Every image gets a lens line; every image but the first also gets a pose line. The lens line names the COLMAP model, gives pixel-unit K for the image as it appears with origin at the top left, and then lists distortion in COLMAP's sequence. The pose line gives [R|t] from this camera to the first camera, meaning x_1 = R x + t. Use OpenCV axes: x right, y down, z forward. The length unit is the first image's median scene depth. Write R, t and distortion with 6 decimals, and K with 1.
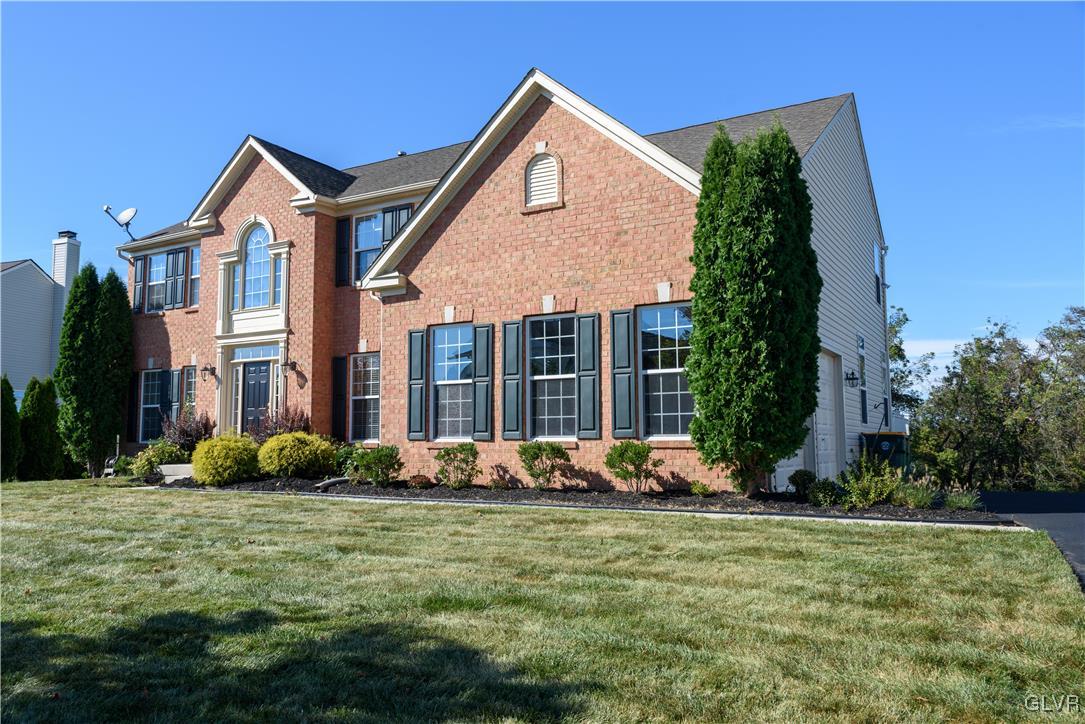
lens RADIAL K [[828.2, 0, 544.7], [0, 828.2, 367.8], [0, 0, 1]] dist [-0.019051, 0.000963]
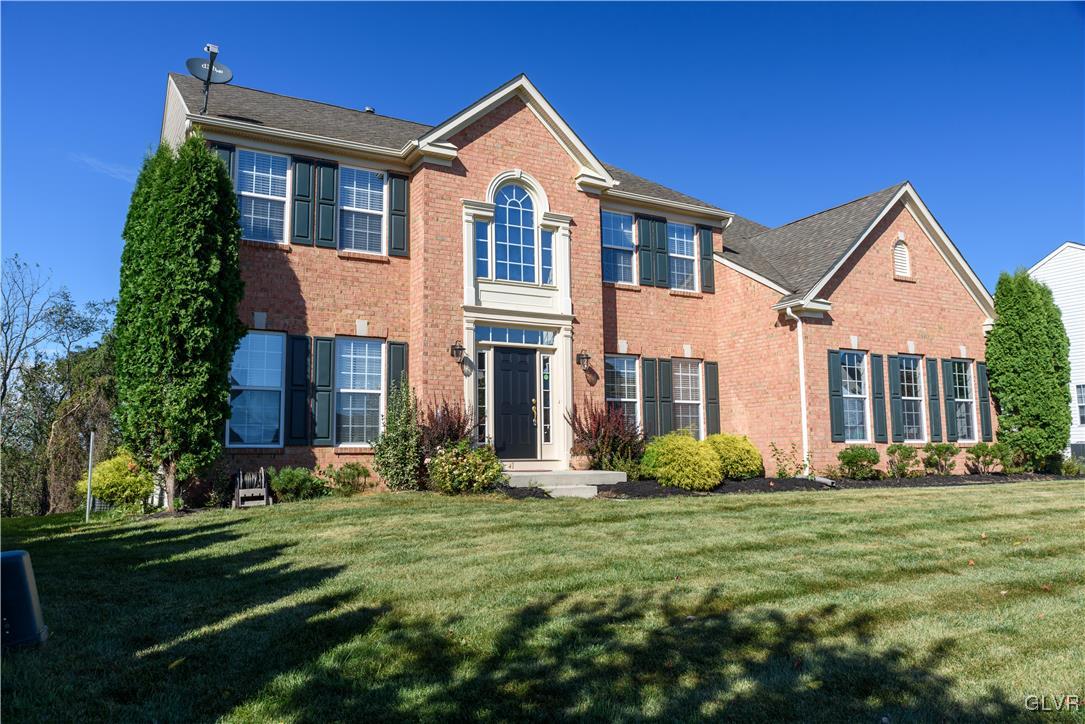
lens RADIAL K [[775.4, 0, 542.5], [0, 775.4, 362.0], [0, 0, 1]] dist [-0.012856, -0.001147]
pose [[0.513103, 0.100939, 0.852371, -1.302298], [-0.069629, 0.994683, -0.075878, 0.083956], [-0.855498, -0.020416, 0.517403, 0.761286]]
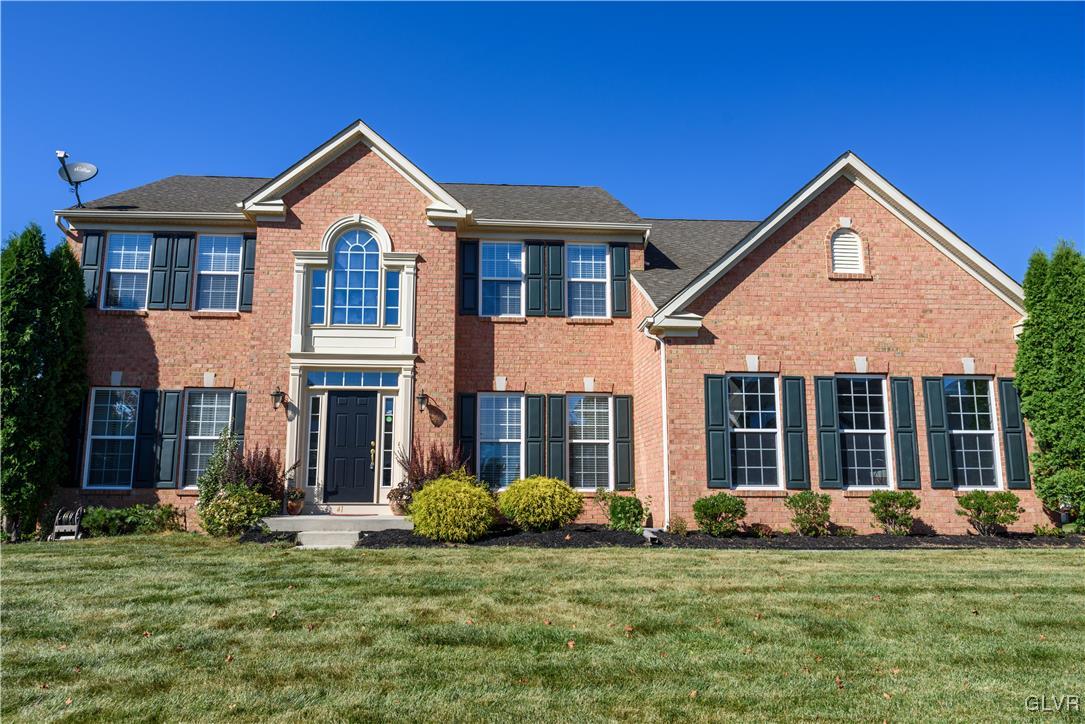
lens RADIAL K [[736.3, 0, 527.9], [0, 736.3, 380.3], [0, 0, 1]] dist [0.000790, 0.000301]
pose [[0.830756, 0.092992, 0.548814, -0.798559], [-0.056451, 0.994938, -0.083132, 0.044454], [-0.553766, 0.038081, 0.831801, 0.387133]]
